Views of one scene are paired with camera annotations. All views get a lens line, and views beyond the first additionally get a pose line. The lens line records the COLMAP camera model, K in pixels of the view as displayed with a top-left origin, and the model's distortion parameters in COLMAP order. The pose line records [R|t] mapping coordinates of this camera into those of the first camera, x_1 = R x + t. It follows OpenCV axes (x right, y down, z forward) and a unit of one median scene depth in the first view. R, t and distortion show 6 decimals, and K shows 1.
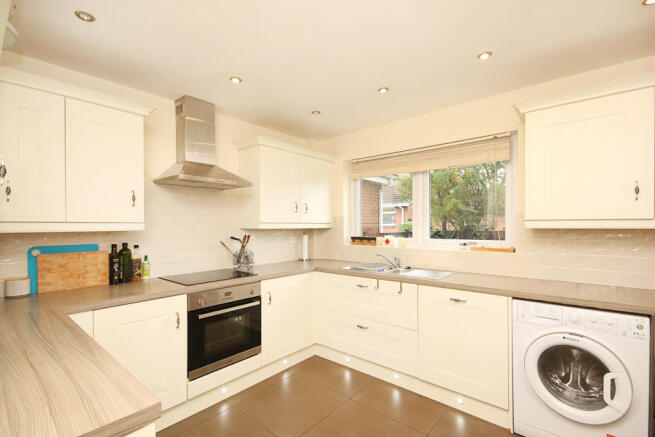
lens RADIAL K [[300.6, 0, 329.0], [0, 300.6, 223.1], [0, 0, 1]] dist [0.000662, -0.000011]
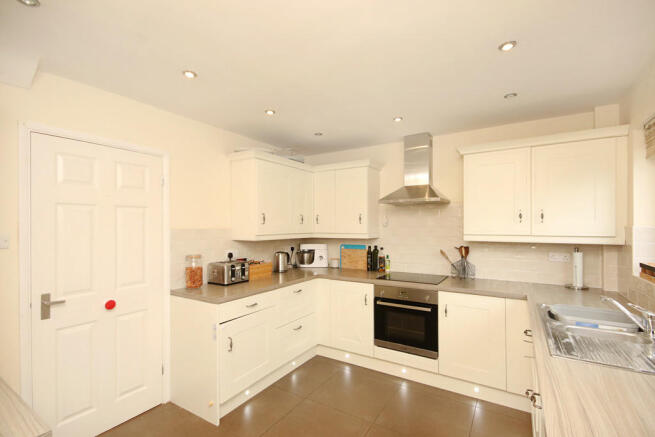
lens RADIAL K [[300.6, 0, 327.3], [0, 300.6, 222.3], [0, 0, 1]] dist [0.000662, -0.000011]
pose [[0.140543, -0.006352, -0.990054, 0.827736], [0.011118, 0.999926, -0.004837, -0.051276], [0.990012, -0.010328, 0.140604, 0.516514]]
